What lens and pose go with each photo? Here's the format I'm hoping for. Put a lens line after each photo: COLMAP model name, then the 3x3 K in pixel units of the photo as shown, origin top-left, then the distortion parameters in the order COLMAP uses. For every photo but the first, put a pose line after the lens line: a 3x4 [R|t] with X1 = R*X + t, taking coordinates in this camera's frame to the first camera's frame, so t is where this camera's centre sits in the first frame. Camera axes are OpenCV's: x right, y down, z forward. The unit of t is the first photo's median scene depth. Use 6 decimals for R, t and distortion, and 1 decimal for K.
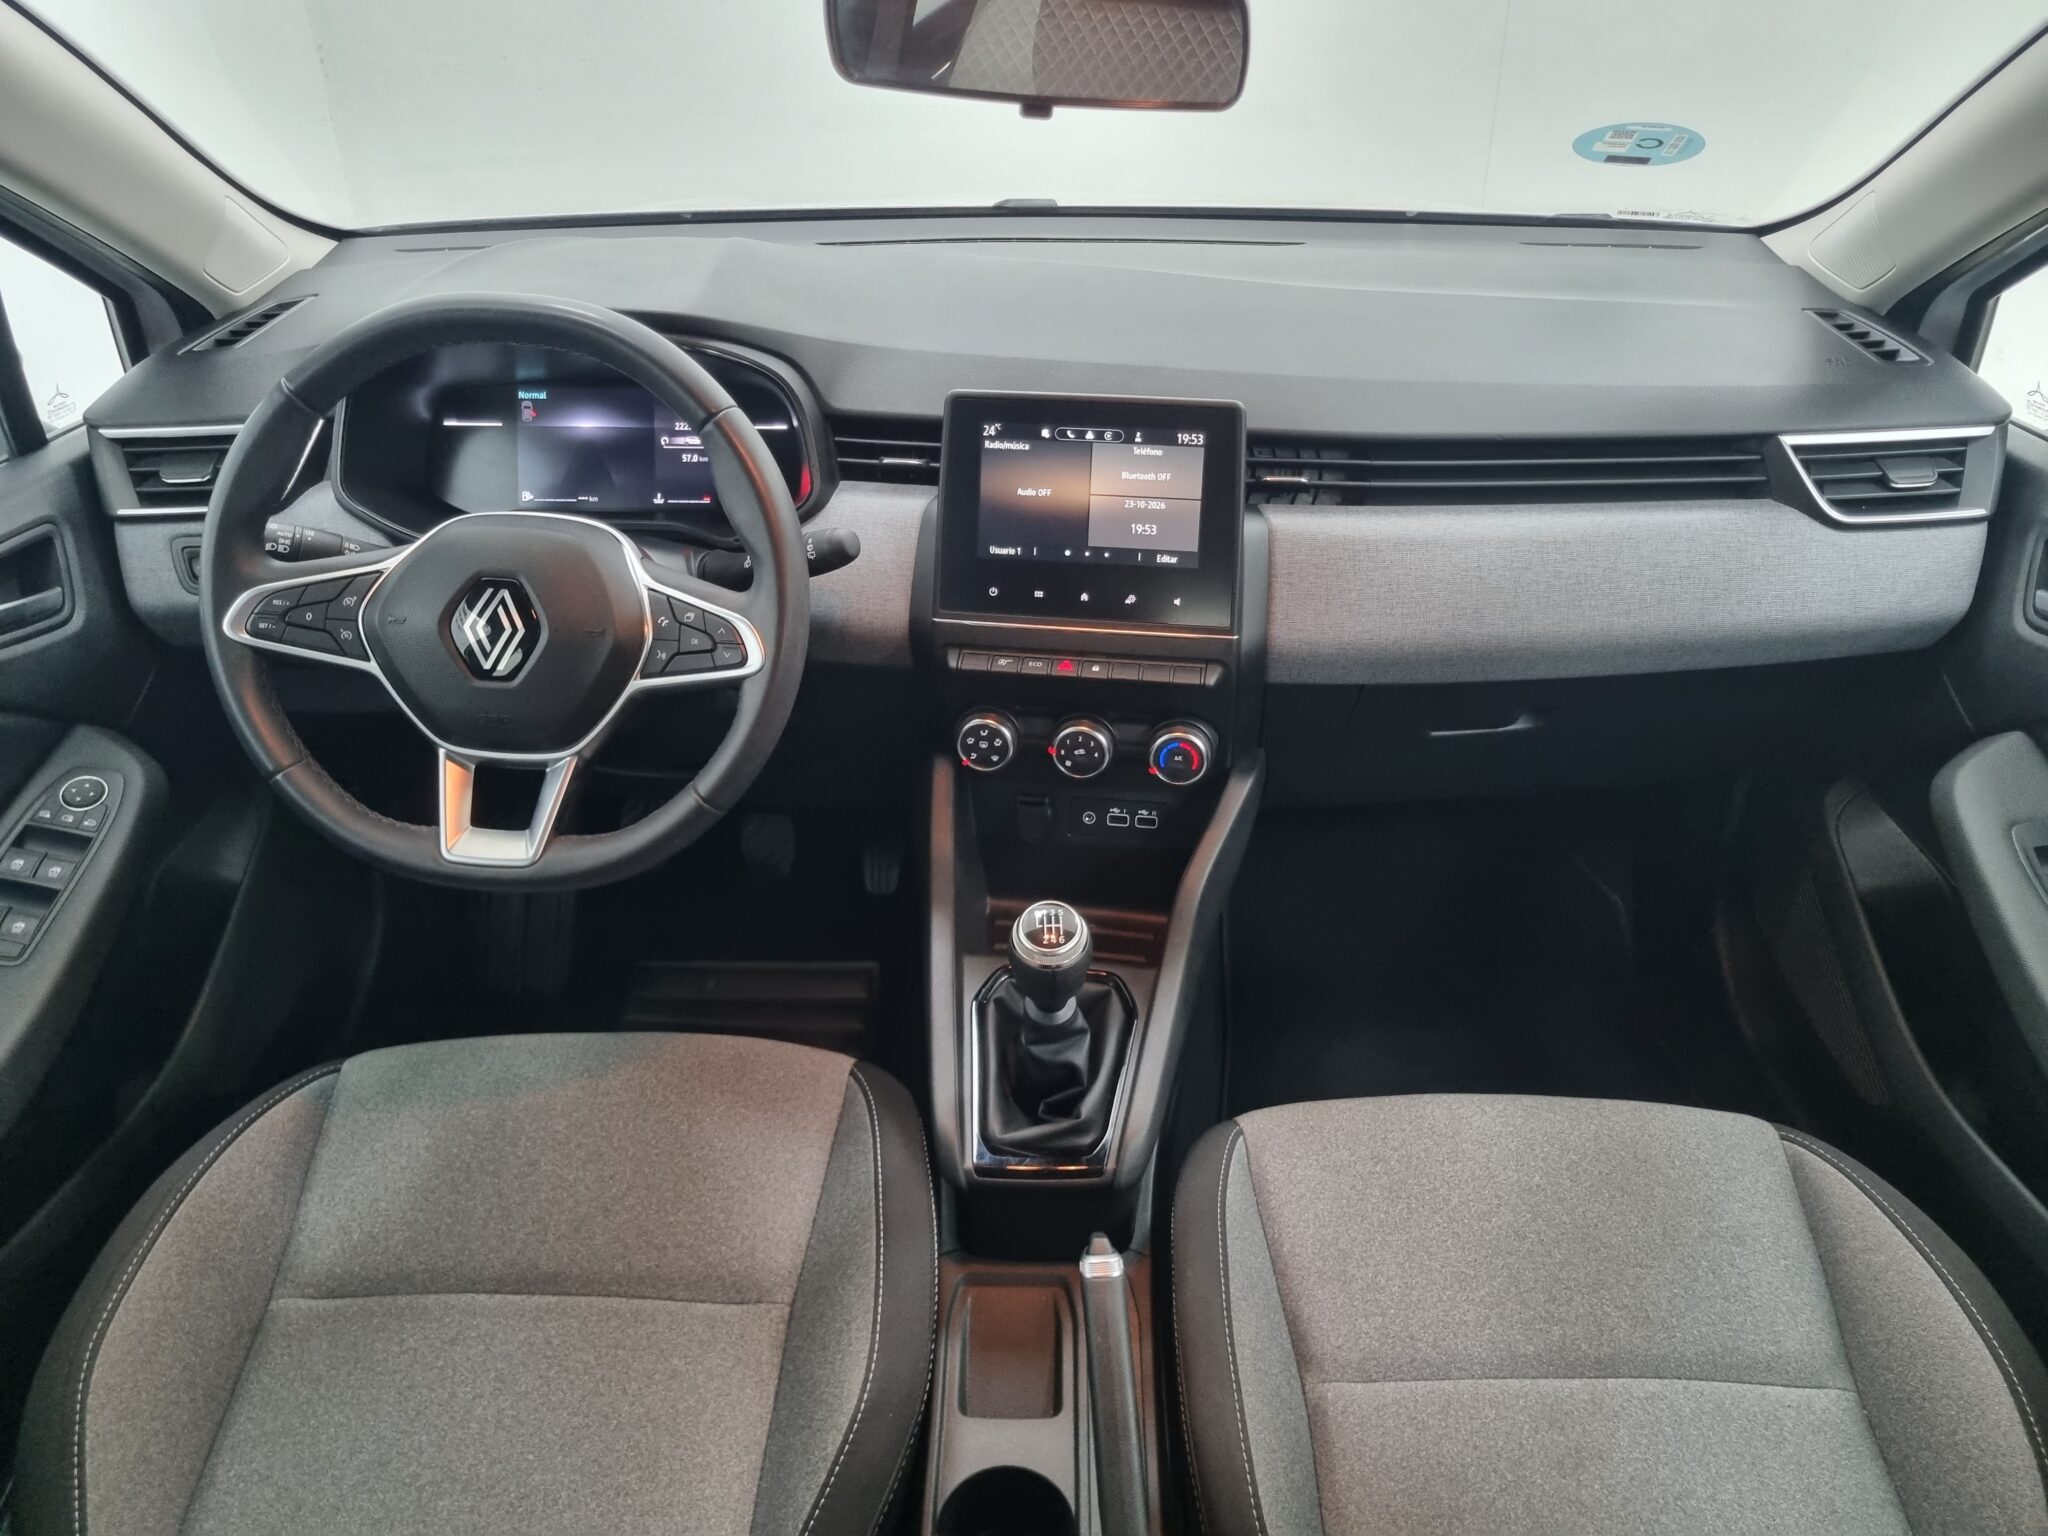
lens RADIAL K [[1541.4, 0, 1024.0], [0, 1541.4, 768.0], [0, 0, 1]] dist [0.071843, 0.000672]
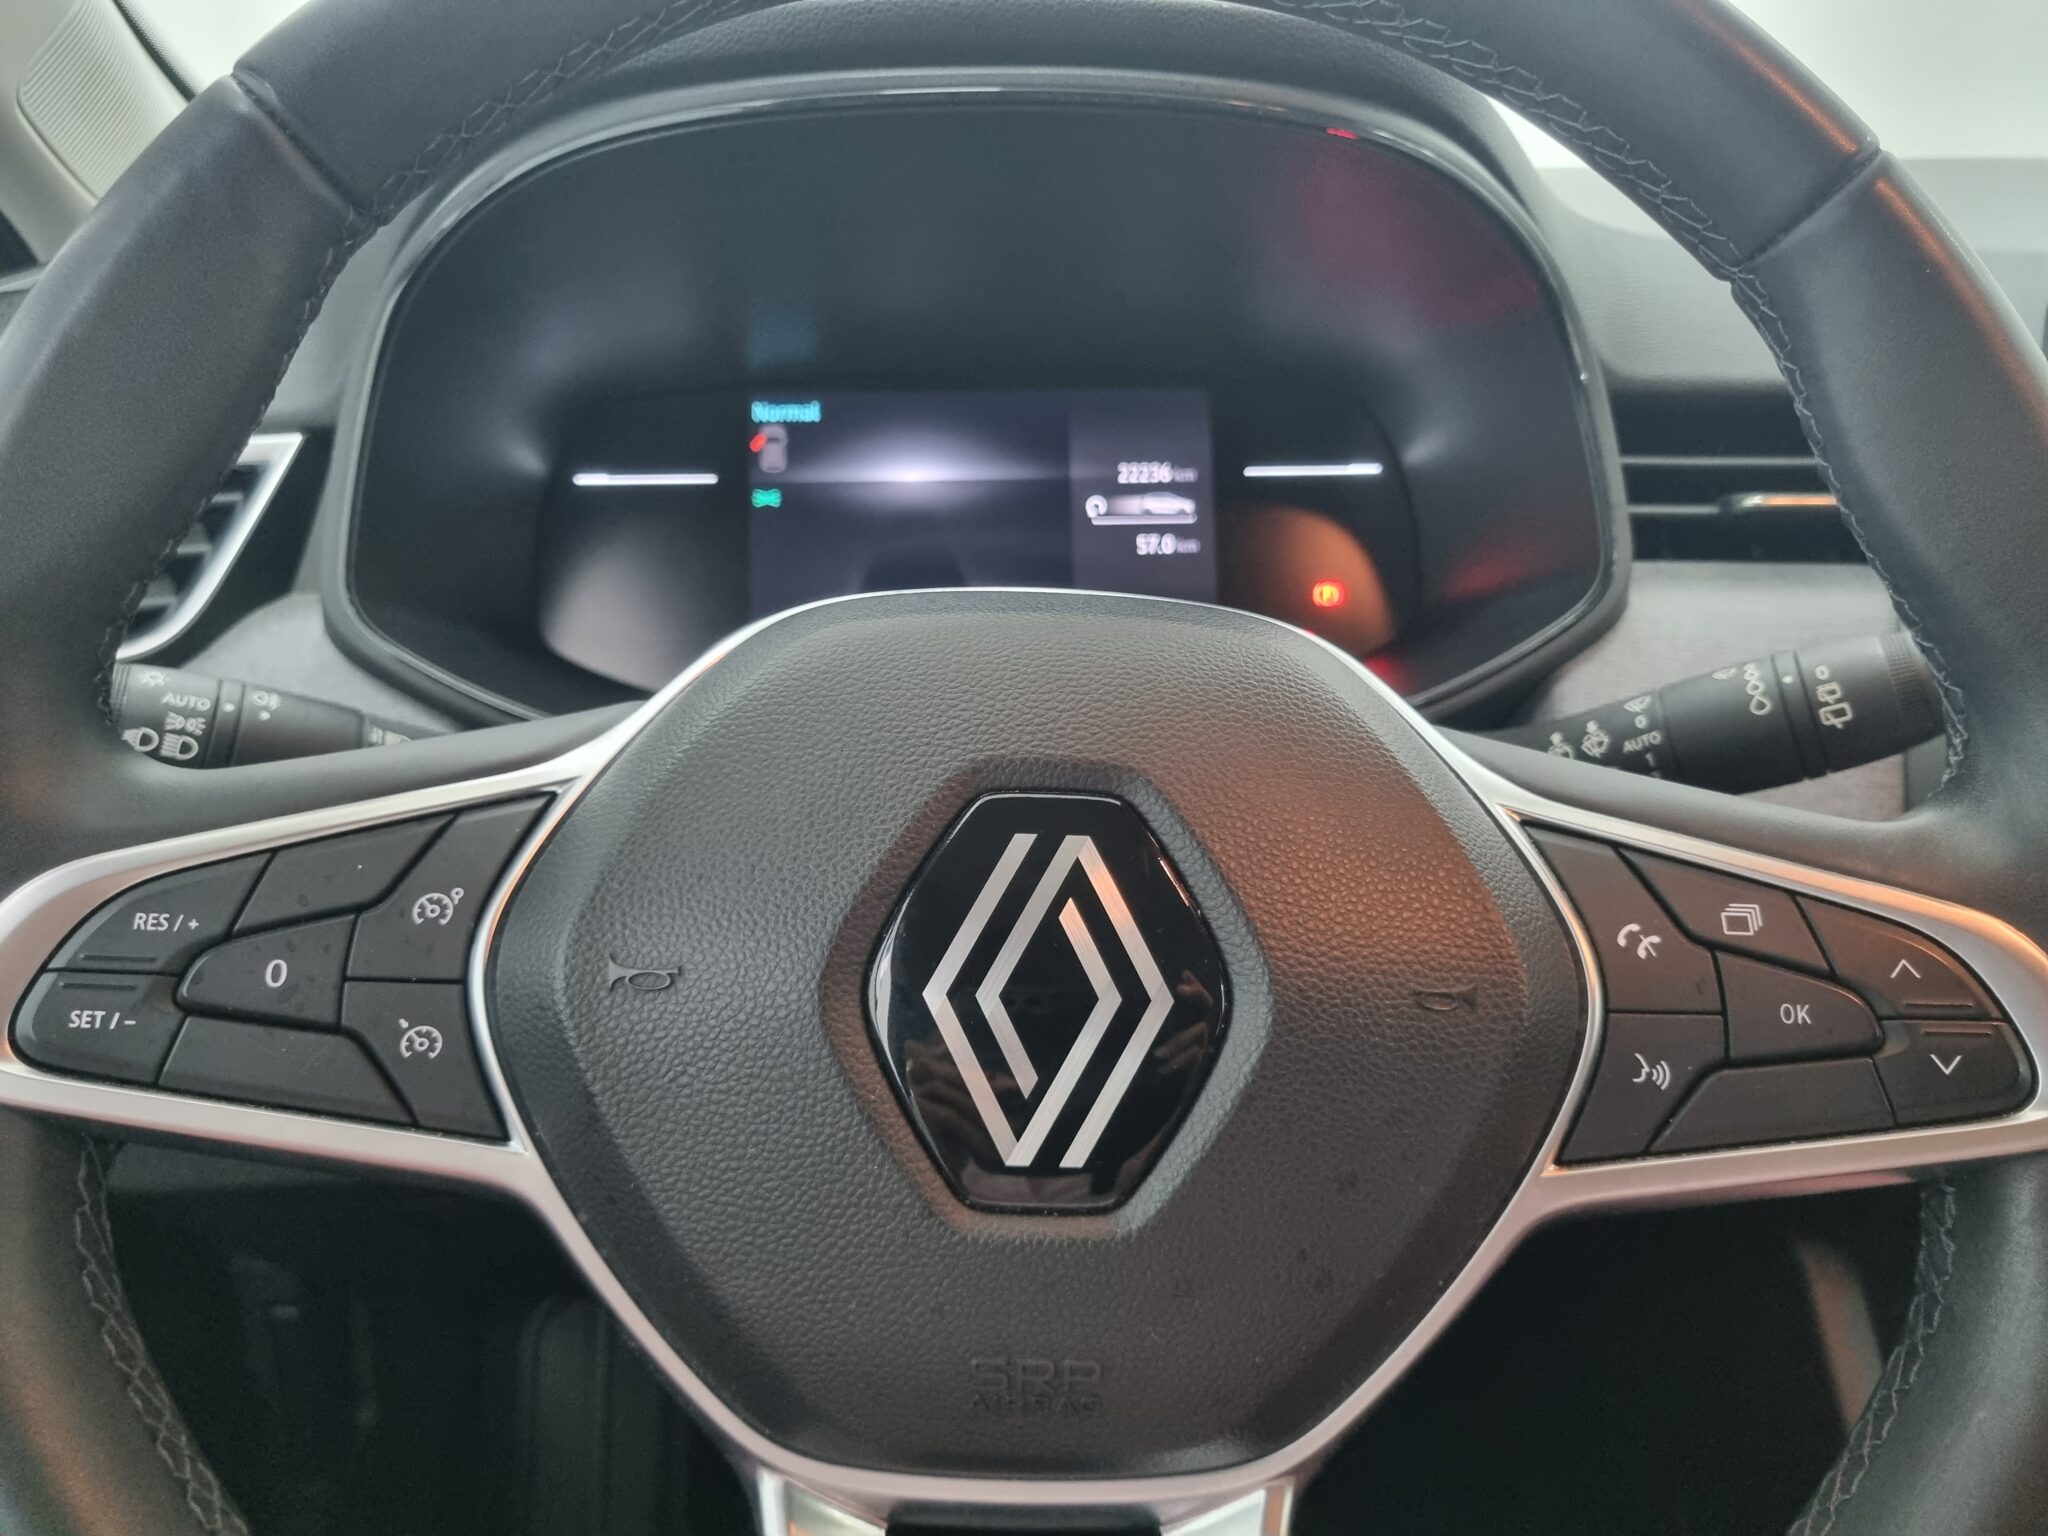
lens RADIAL K [[1579.6, 0, 1024.0], [0, 1579.6, 768.0], [0, 0, 1]] dist [0.010328, 0.003395]
pose [[0.997223, -0.025701, 0.069897, -0.351840], [0.038075, 0.982578, -0.181911, -0.077988], [-0.064004, 0.184068, 0.980828, 0.733071]]
